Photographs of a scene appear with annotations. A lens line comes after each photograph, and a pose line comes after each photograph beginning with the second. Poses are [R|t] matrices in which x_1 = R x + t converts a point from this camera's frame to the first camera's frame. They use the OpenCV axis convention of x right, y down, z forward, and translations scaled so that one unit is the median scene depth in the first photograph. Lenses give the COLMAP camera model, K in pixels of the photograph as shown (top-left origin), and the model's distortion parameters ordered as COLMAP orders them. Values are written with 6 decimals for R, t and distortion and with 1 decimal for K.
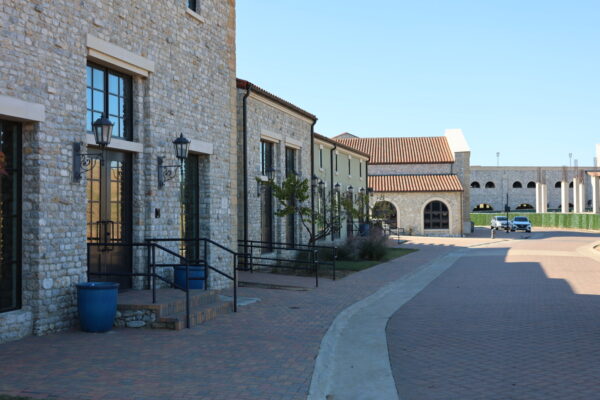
lens RADIAL K [[863.6, 0, 299.8], [0, 863.6, 201.0], [0, 0, 1]] dist [0.006395, 0.000000]
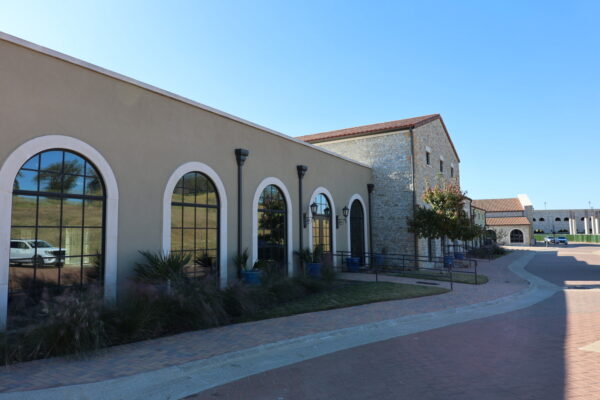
lens RADIAL K [[415.7, 0, 300.1], [0, 415.7, 198.1], [0, 0, 1]] dist [-0.002565, -0.003263]
pose [[0.953003, -0.029943, -0.301479, -0.029928], [0.007733, 0.997184, -0.074599, -0.003500], [0.302863, 0.068762, 0.950550, -0.107902]]
